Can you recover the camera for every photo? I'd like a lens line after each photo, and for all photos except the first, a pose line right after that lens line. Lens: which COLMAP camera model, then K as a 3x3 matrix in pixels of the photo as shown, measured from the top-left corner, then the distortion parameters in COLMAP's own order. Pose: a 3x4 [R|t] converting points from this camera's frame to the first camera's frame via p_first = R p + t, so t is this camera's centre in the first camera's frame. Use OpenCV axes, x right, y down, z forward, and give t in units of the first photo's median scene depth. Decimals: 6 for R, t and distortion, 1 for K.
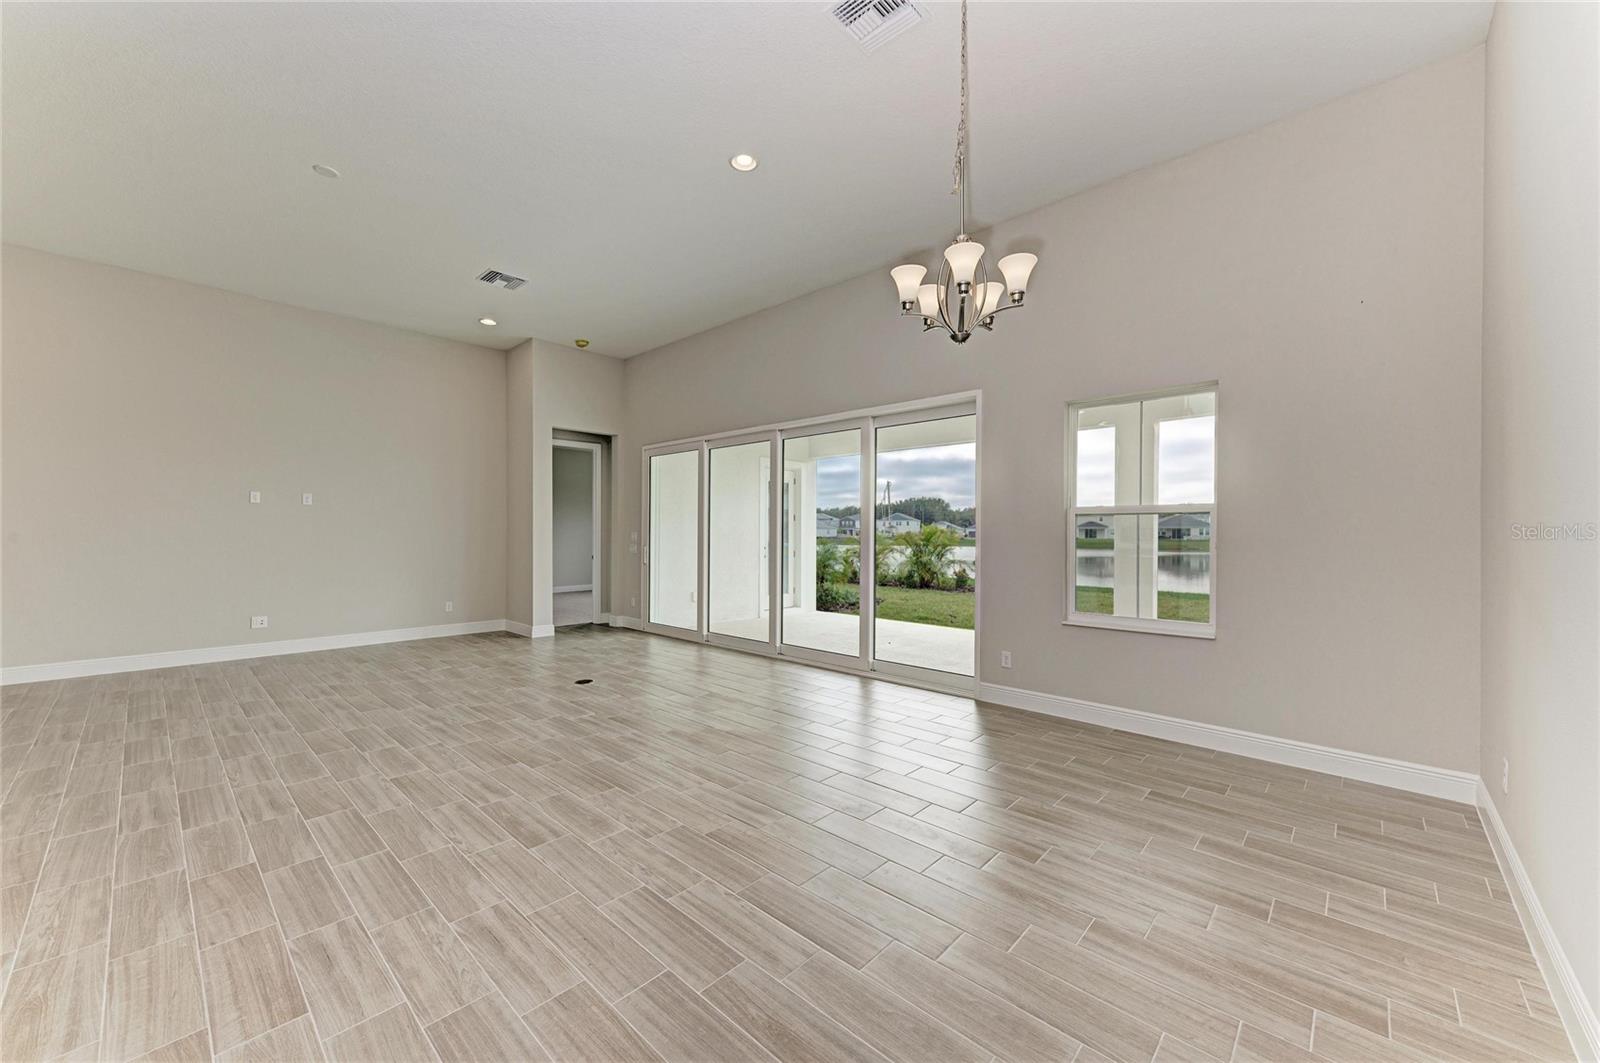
lens RADIAL K [[603.4, 0, 793.9], [0, 603.4, 533.3], [0, 0, 1]] dist [0.034016, -0.000511]
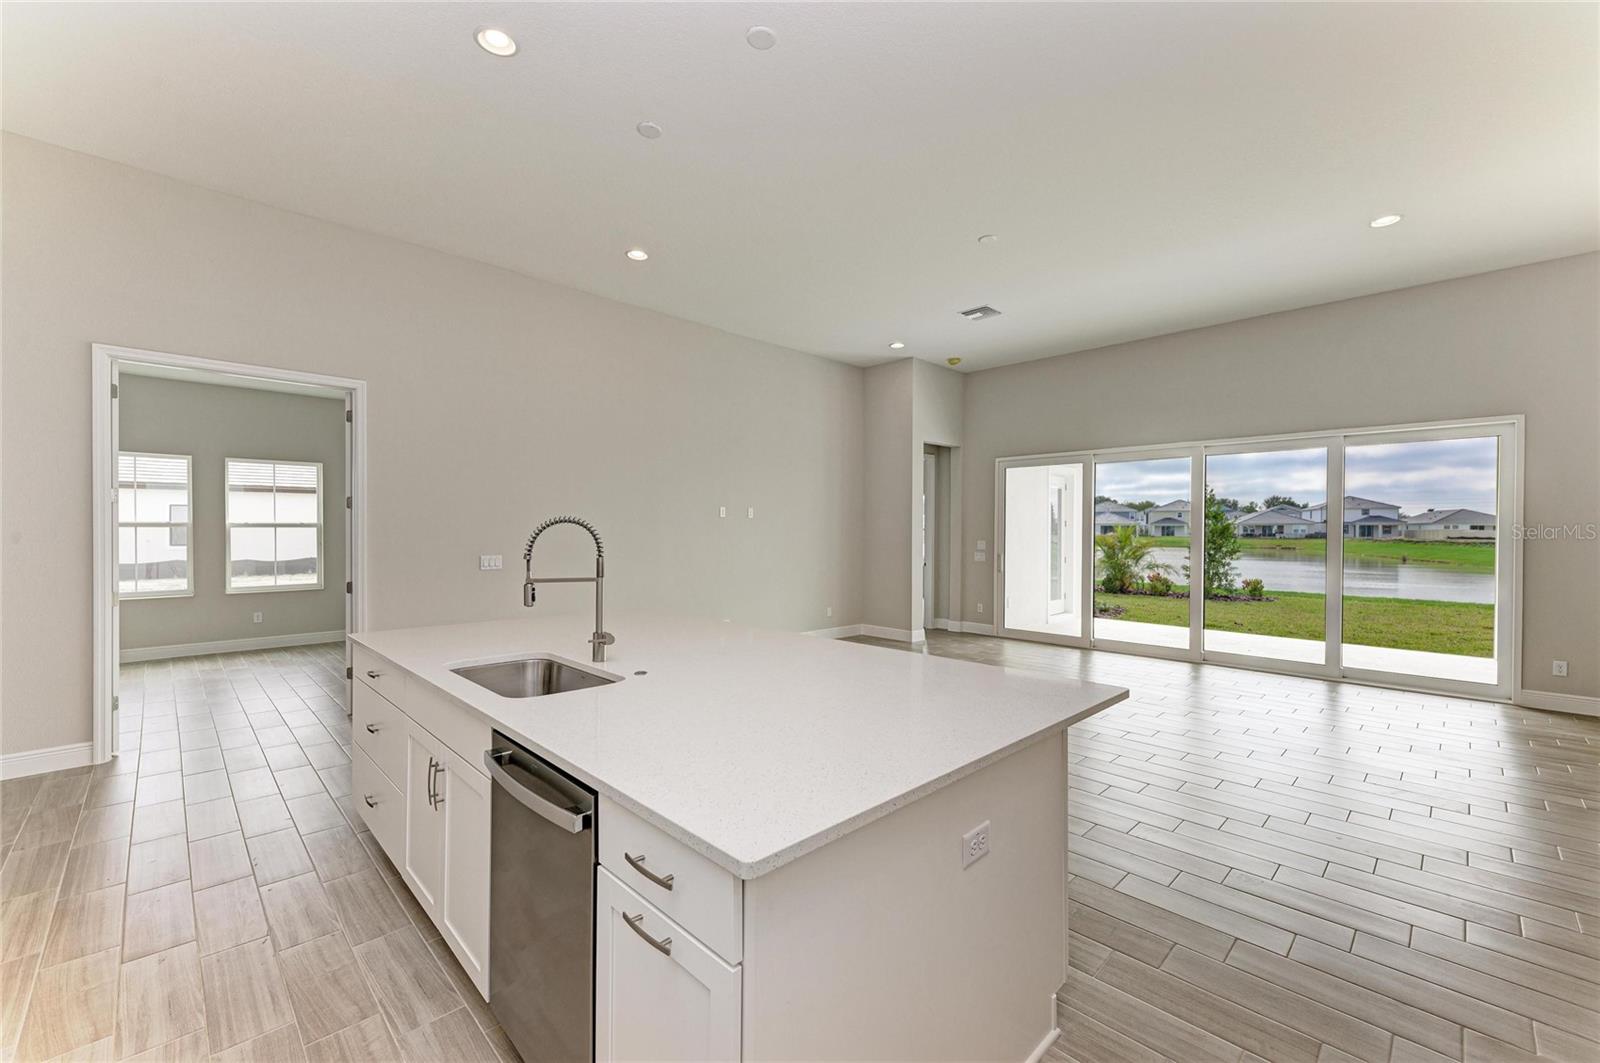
lens RADIAL K [[643.2, 0, 796.7], [0, 643.2, 532.9], [0, 0, 1]] dist [0.002596, -0.000178]
pose [[0.998790, 0.000972, -0.049170, -0.576376], [-0.000732, 0.999988, 0.004899, -0.022381], [0.049174, -0.004857, 0.998778, -0.122423]]
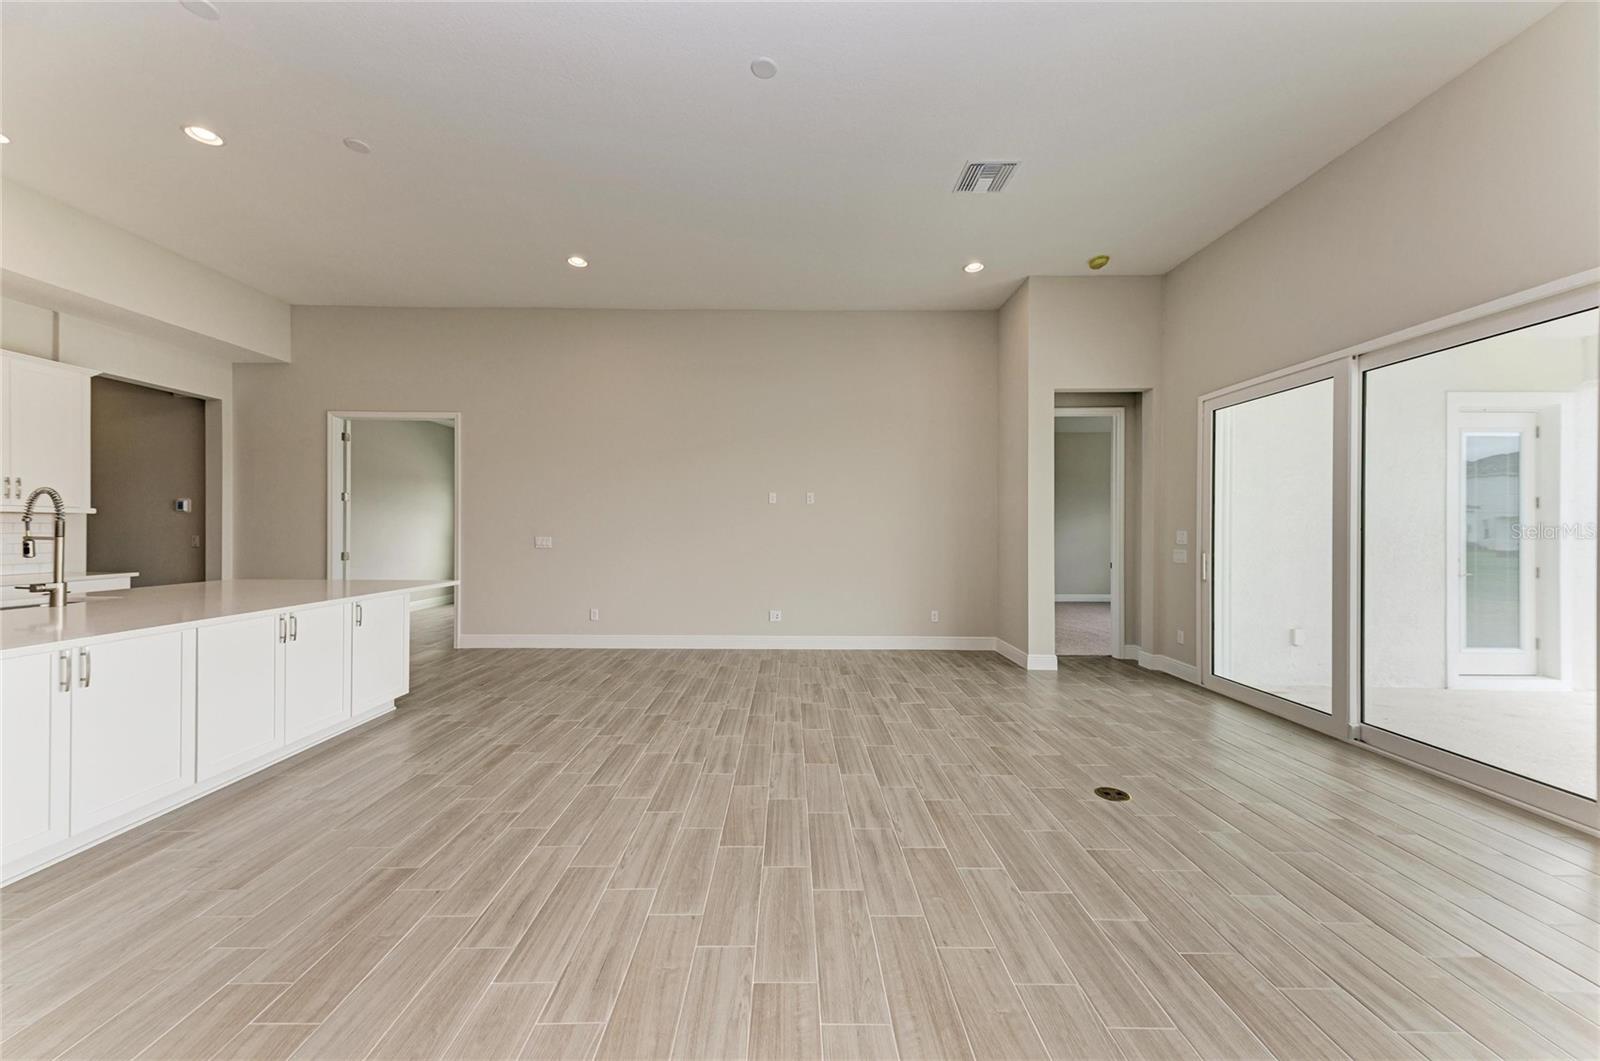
lens RADIAL K [[559.5, 0, 790.9], [0, 559.5, 529.9], [0, 0, 1]] dist [0.014002, -0.000241]
pose [[0.682892, -0.001138, -0.730518, -0.118191], [-0.000821, 0.999997, -0.002326, -0.001273], [0.730519, 0.002189, 0.682889, 0.300588]]
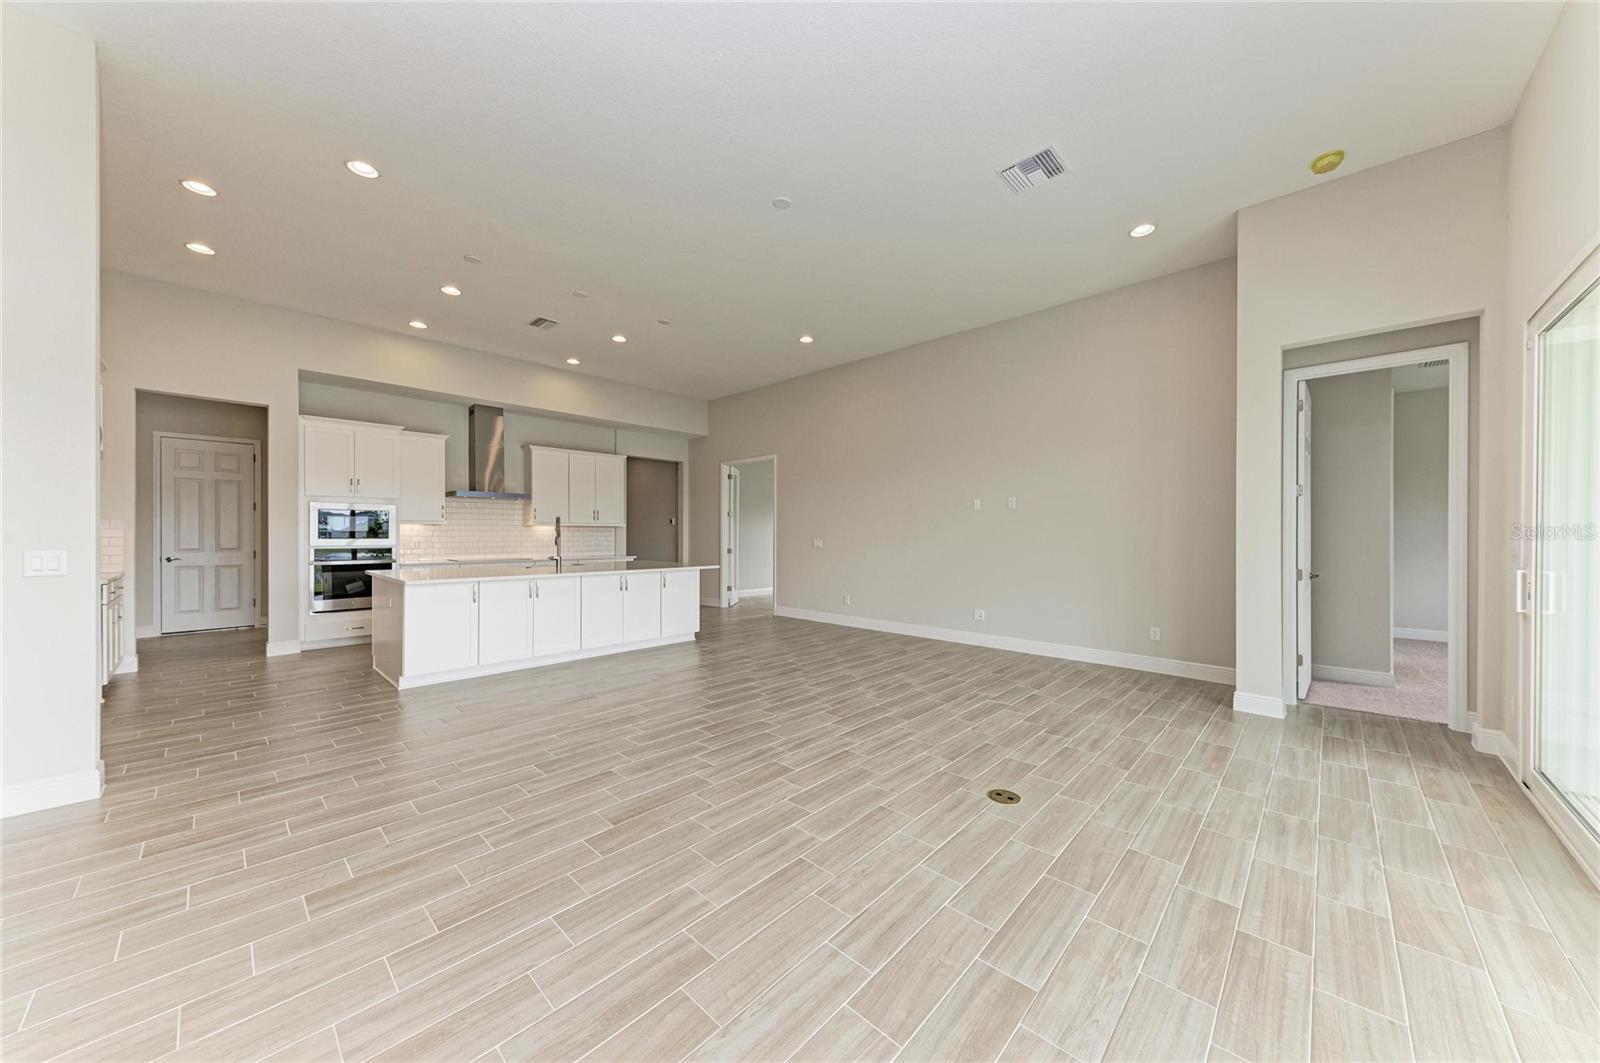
lens RADIAL K [[559.5, 0, 838.6], [0, 559.5, 537.2], [0, 0, 1]] dist [0.014002, -0.000241]
pose [[0.010814, 0.000341, -0.999941, 0.132194], [-0.001915, 0.999998, 0.000320, 0.001535], [0.999940, 0.001912, 0.010815, 0.607907]]
